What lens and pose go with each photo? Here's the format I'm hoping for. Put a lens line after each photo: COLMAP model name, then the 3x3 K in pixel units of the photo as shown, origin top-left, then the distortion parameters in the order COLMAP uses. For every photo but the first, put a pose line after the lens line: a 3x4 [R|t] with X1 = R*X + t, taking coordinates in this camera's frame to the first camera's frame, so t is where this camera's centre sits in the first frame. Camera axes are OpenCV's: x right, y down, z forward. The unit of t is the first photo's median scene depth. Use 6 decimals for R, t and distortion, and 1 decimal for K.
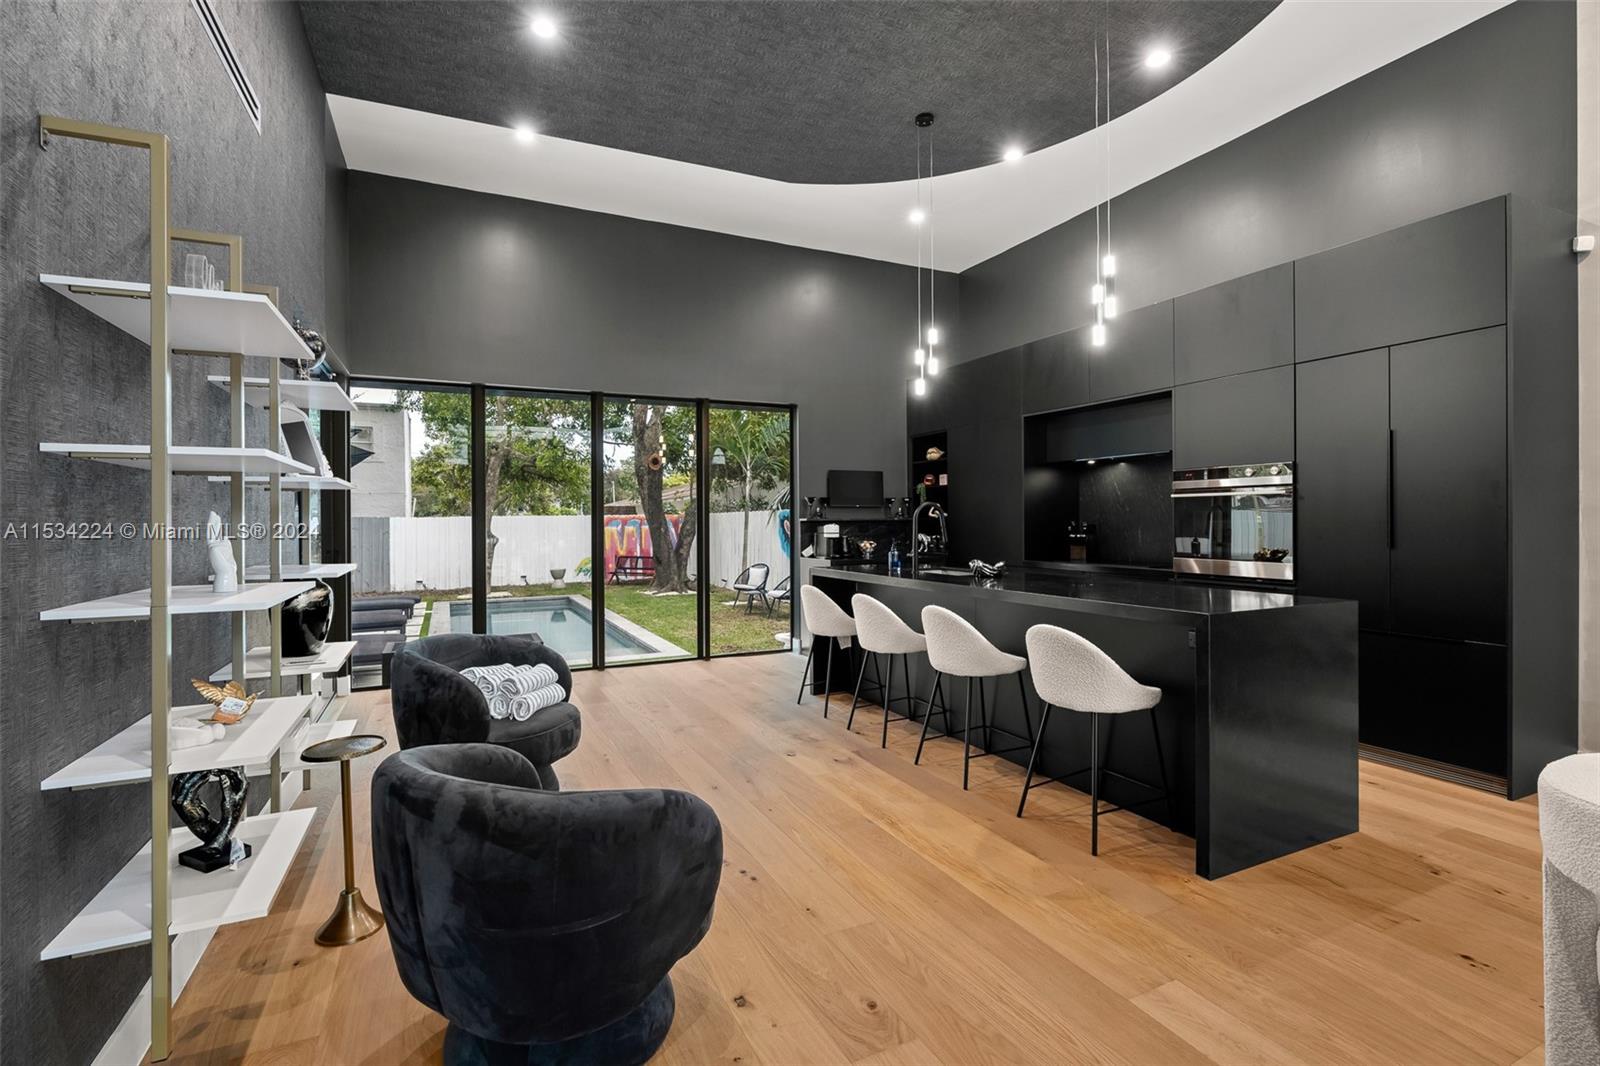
lens RADIAL K [[723.0, 0, 799.0], [0, 723.0, 524.1], [0, 0, 1]] dist [-0.007275, 0.002728]
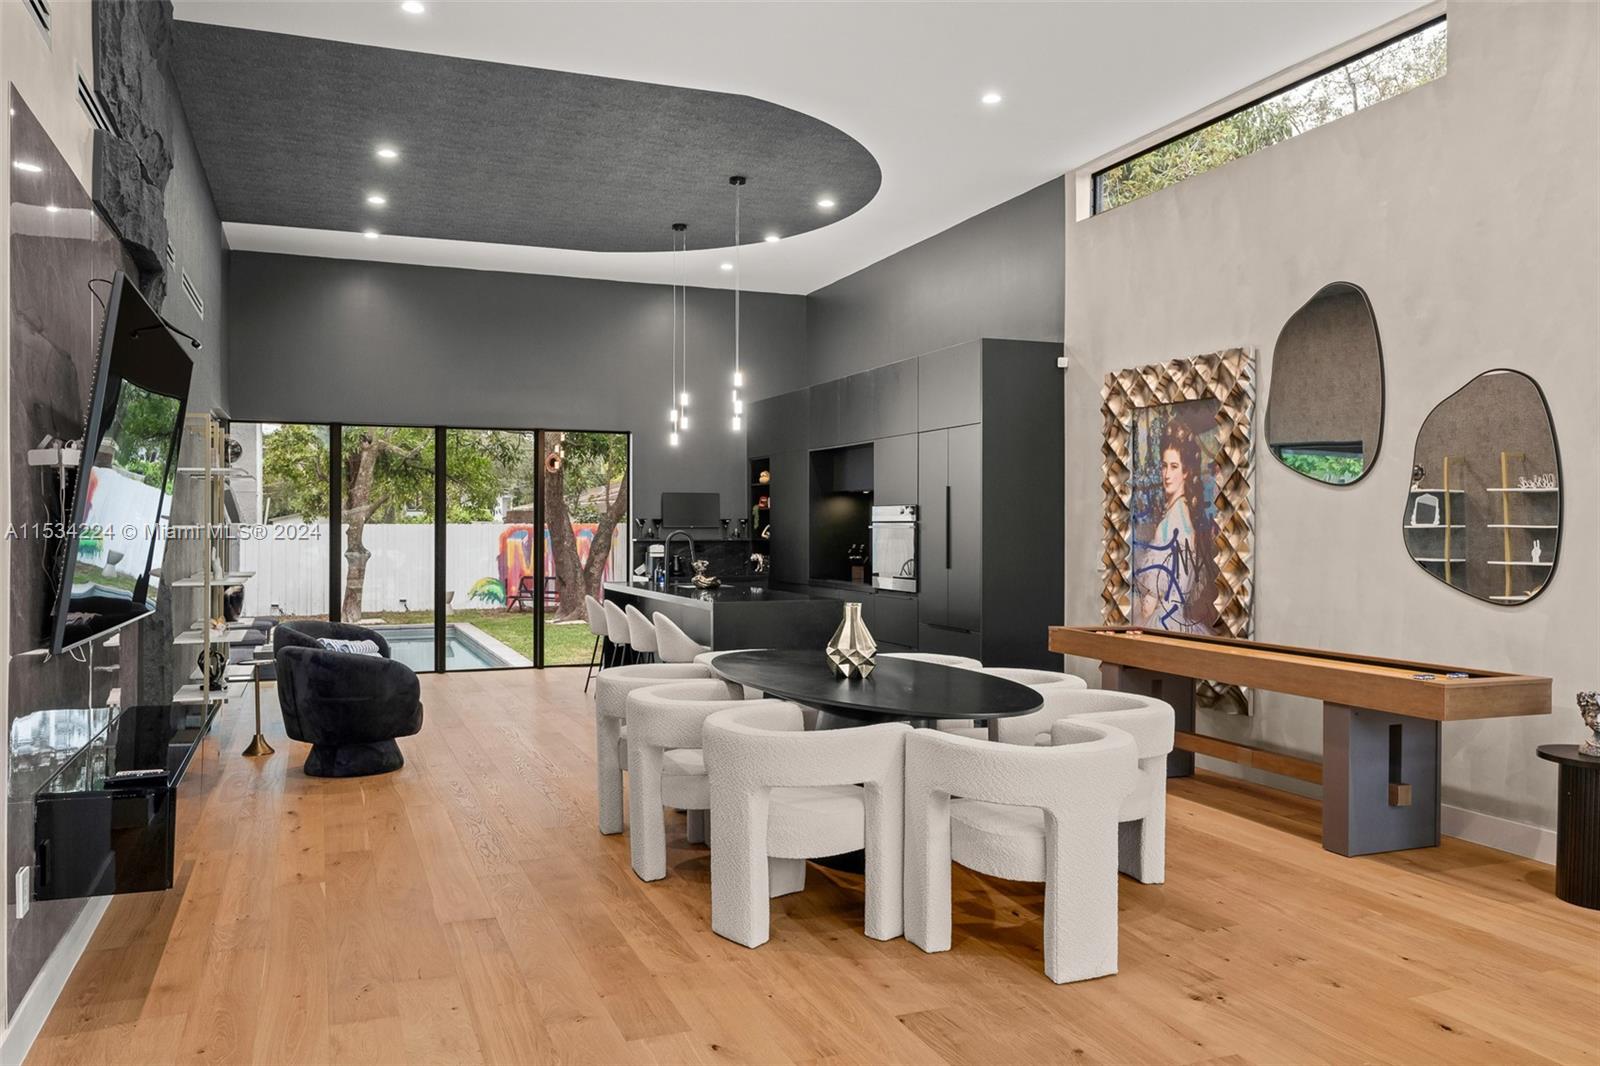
lens RADIAL K [[1194.3, 0, 807.0], [0, 1194.3, 524.7], [0, 0, 1]] dist [0.009033, -0.006223]
pose [[0.998181, 0.006315, -0.059949, 0.524839], [-0.006563, 0.999971, -0.003949, -0.033489], [0.059922, 0.004335, 0.998194, -1.069808]]
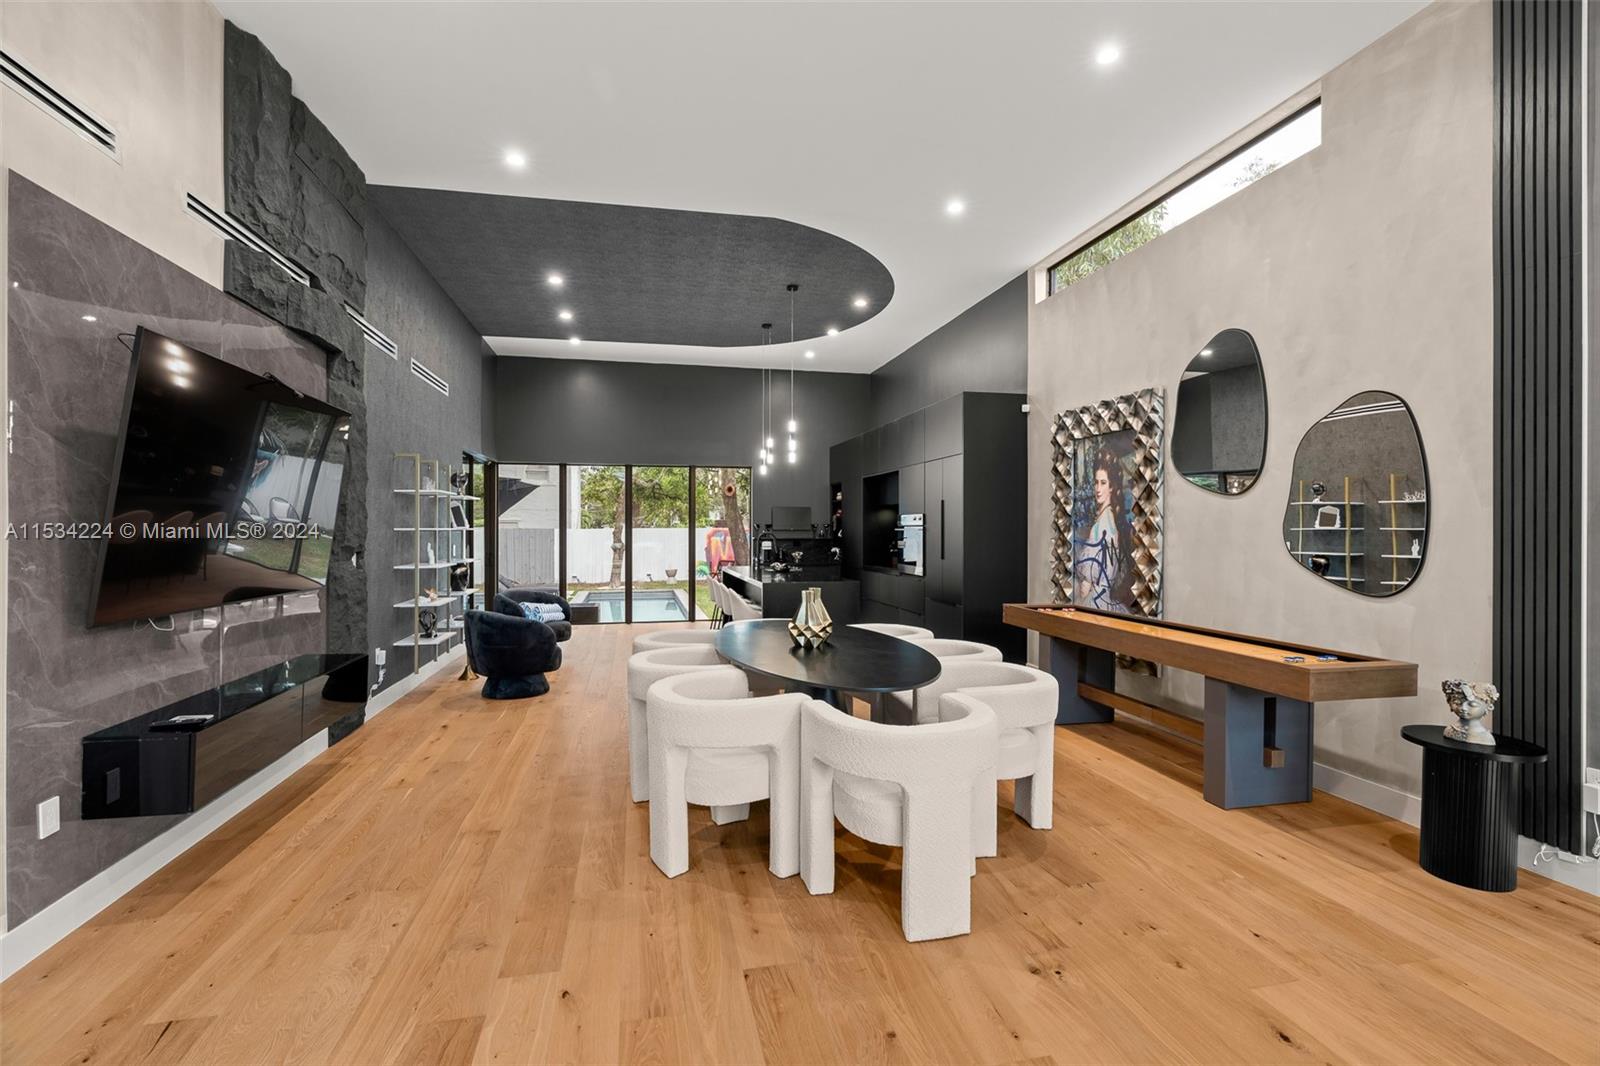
lens RADIAL K [[723.0, 0, 808.0], [0, 723.0, 531.6], [0, 0, 1]] dist [-0.007275, 0.002728]
pose [[0.975847, 0.006607, -0.218355, 0.687839], [-0.006459, 0.999978, 0.001388, -0.034020], [0.218360, 0.000056, 0.975868, -0.795476]]
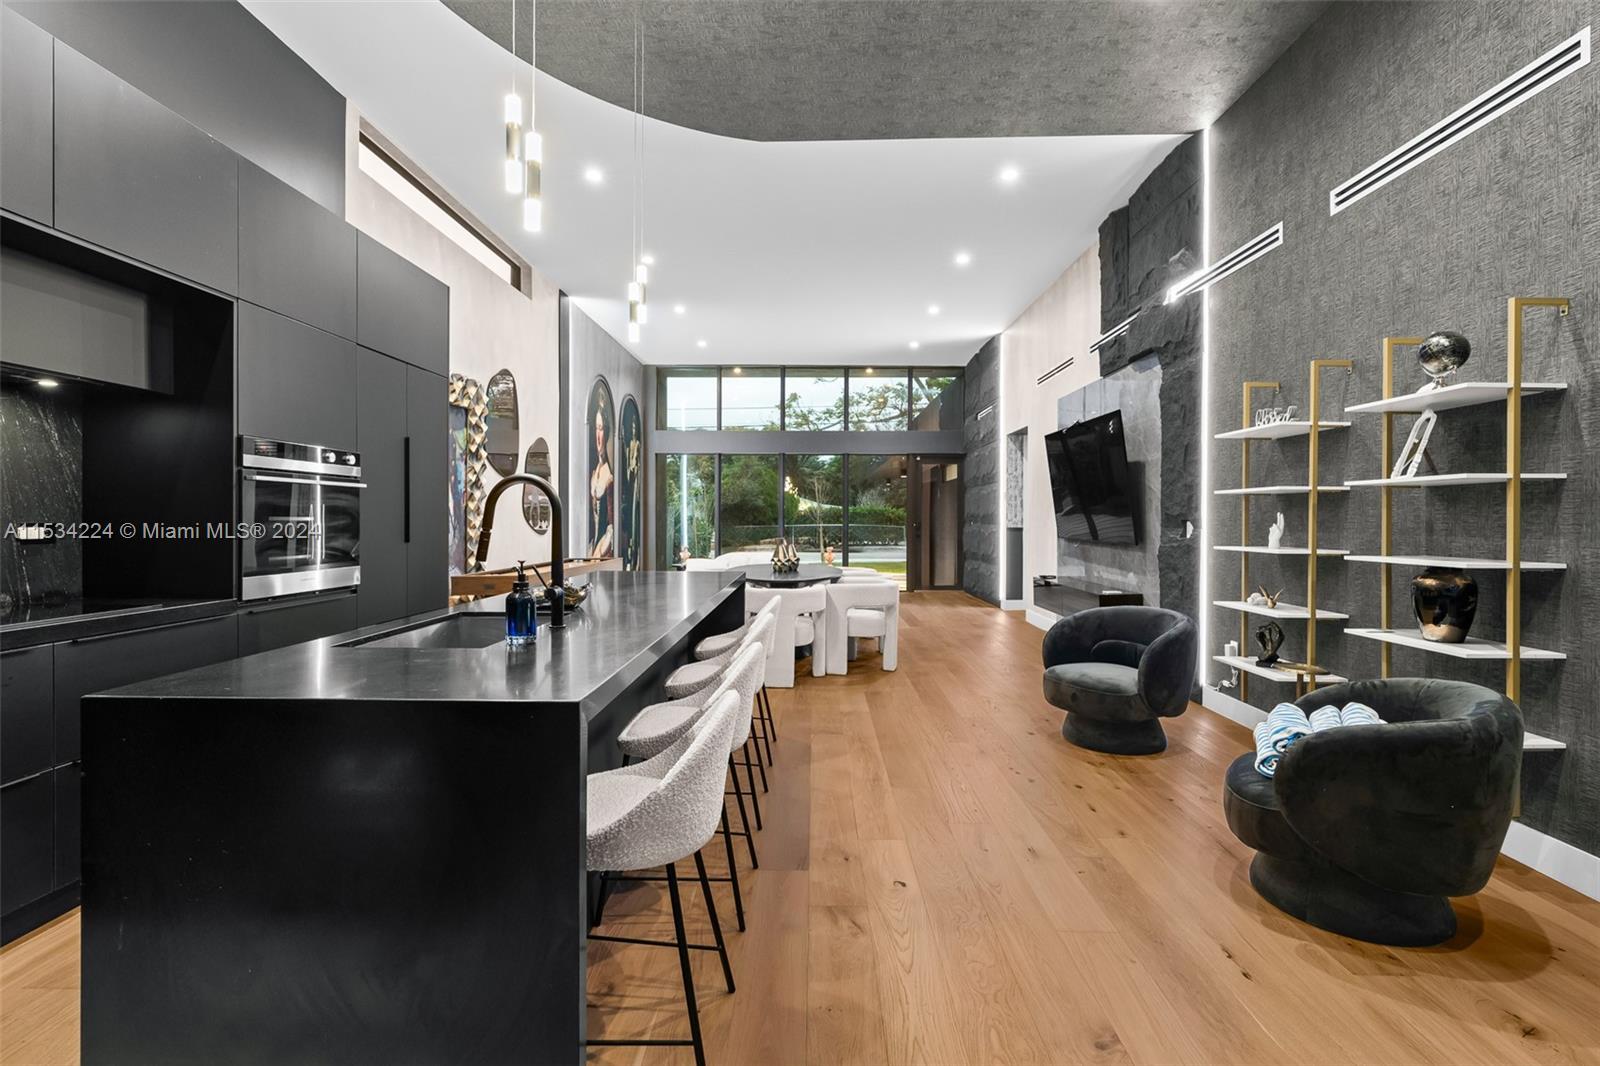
lens RADIAL K [[723.0, 0, 805.7], [0, 723.0, 525.6], [0, 0, 1]] dist [-0.007275, 0.002728]
pose [[-0.894711, -0.000944, 0.446645, -0.185607], [0.005531, 0.999898, 0.013192, -0.003450], [-0.446611, 0.014274, -0.894614, 1.355063]]
